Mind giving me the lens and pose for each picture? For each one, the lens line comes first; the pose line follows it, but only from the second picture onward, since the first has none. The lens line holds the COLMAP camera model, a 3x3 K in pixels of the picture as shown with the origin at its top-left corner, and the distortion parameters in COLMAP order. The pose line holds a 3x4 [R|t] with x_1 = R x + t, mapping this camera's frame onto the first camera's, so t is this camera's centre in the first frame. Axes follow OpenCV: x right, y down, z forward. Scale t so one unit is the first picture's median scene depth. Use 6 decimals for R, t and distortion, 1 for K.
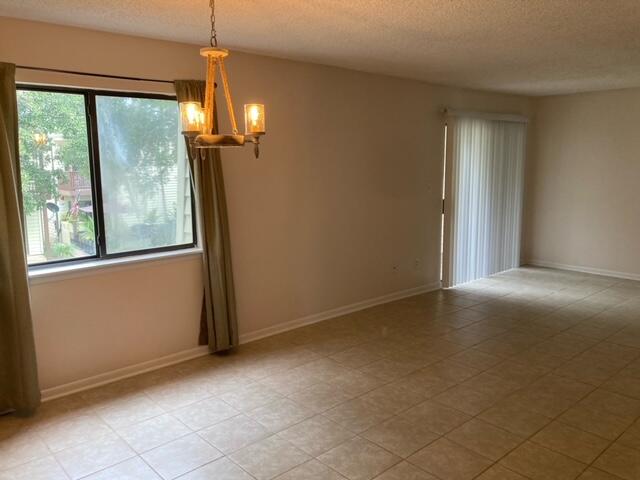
lens RADIAL K [[536.4, 0, 320.0], [0, 536.4, 240.0], [0, 0, 1]] dist [0.005622, -0.011847]
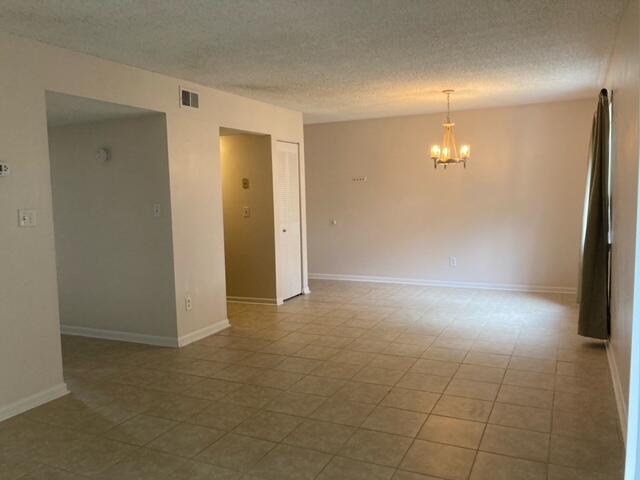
lens RADIAL K [[513.0, 0, 320.0], [0, 513.0, 240.0], [0, 0, 1]] dist [0.025195, -0.003825]
pose [[-0.928353, 0.059680, -0.366878, 0.761066], [-0.027490, 0.973299, 0.227887, -0.229361], [0.370682, 0.221645, -0.901925, 1.866768]]
